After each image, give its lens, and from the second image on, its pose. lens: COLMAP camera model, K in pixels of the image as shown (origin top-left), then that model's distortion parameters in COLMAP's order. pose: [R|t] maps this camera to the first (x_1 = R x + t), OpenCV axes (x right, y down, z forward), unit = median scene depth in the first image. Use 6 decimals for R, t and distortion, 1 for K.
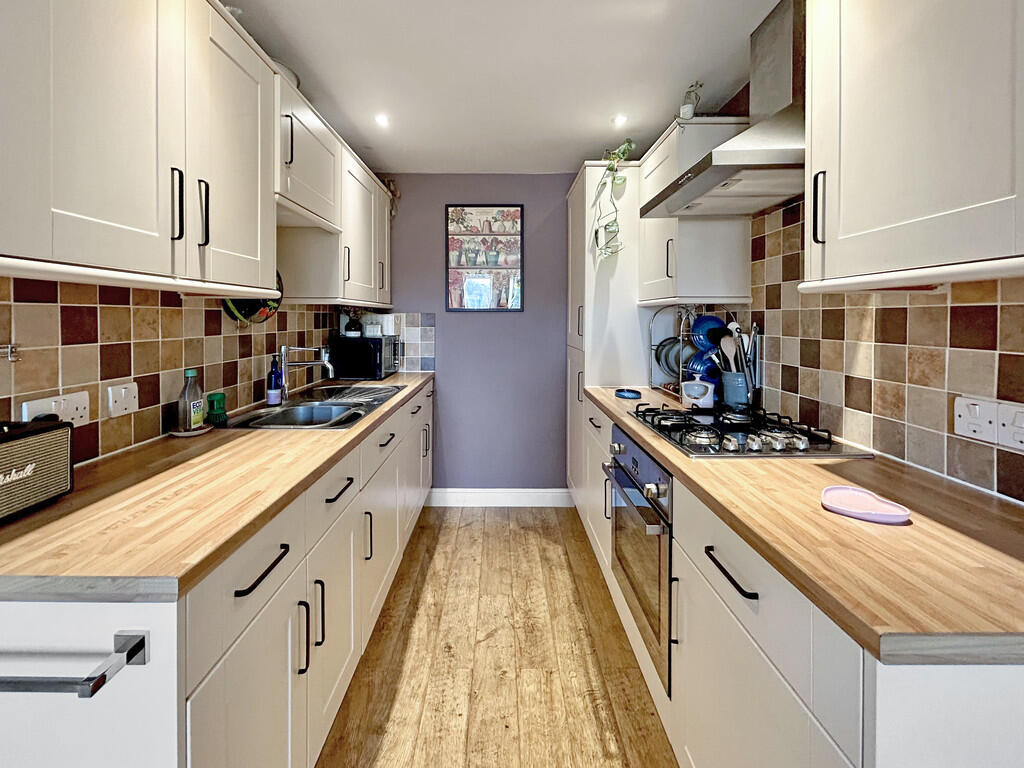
lens RADIAL K [[445.4, 0, 522.1], [0, 445.4, 323.0], [0, 0, 1]] dist [-0.000311, -0.000269]
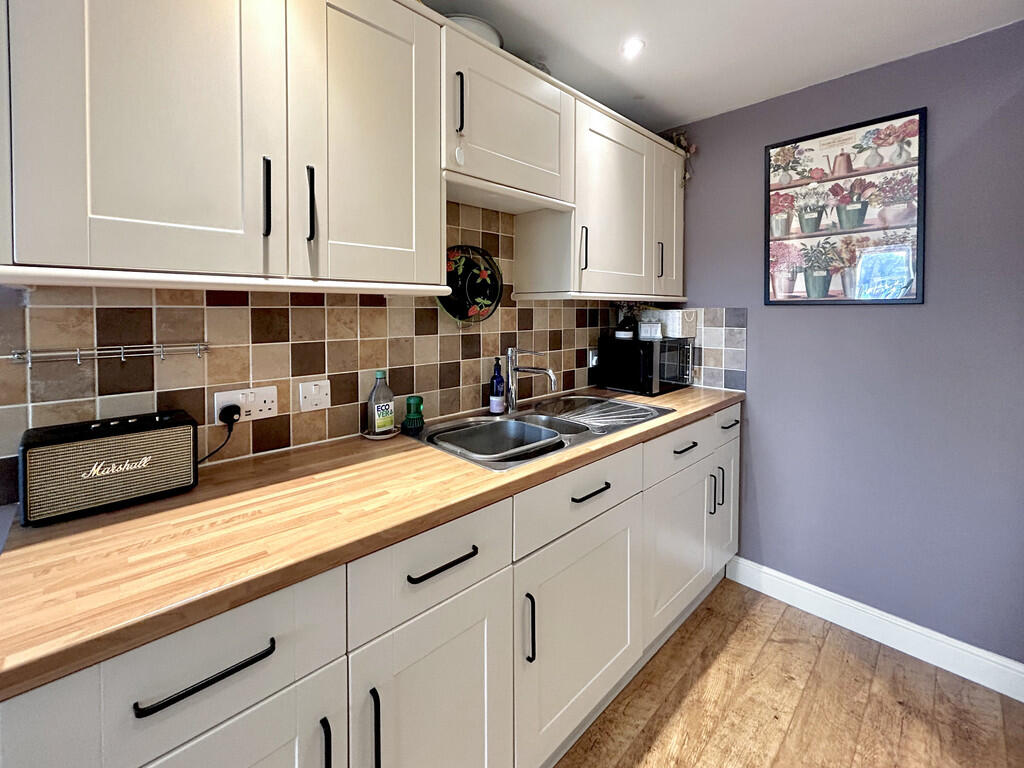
lens RADIAL K [[445.4, 0, 495.3], [0, 445.4, 319.7], [0, 0, 1]] dist [-0.000311, -0.000269]
pose [[0.654742, 0.013935, -0.755724, 0.122119], [-0.006667, 0.999898, 0.012660, -0.016705], [0.755823, -0.003251, 0.654768, 0.418048]]
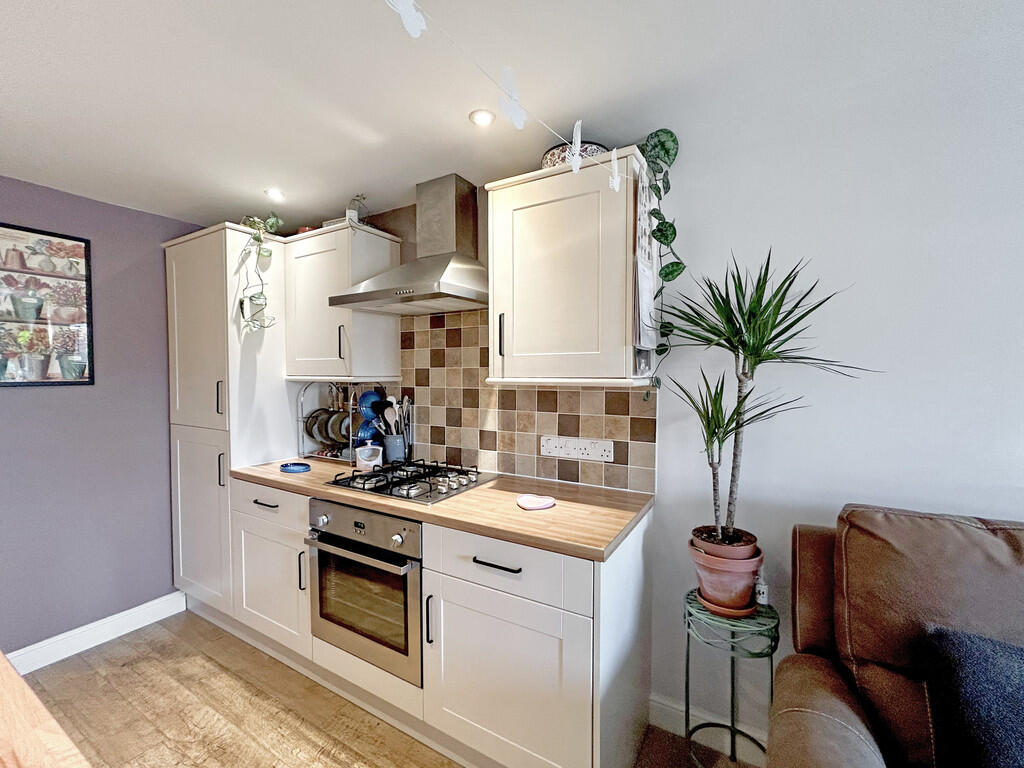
lens RADIAL K [[417.0, 0, 501.6], [0, 417.0, 387.0], [0, 0, 1]] dist [-0.001340, 0.000604]
pose [[0.536804, -0.031664, 0.843113, -0.371638], [0.010294, 0.999467, 0.030982, -0.062534], [-0.843644, -0.007952, 0.536844, 0.088834]]
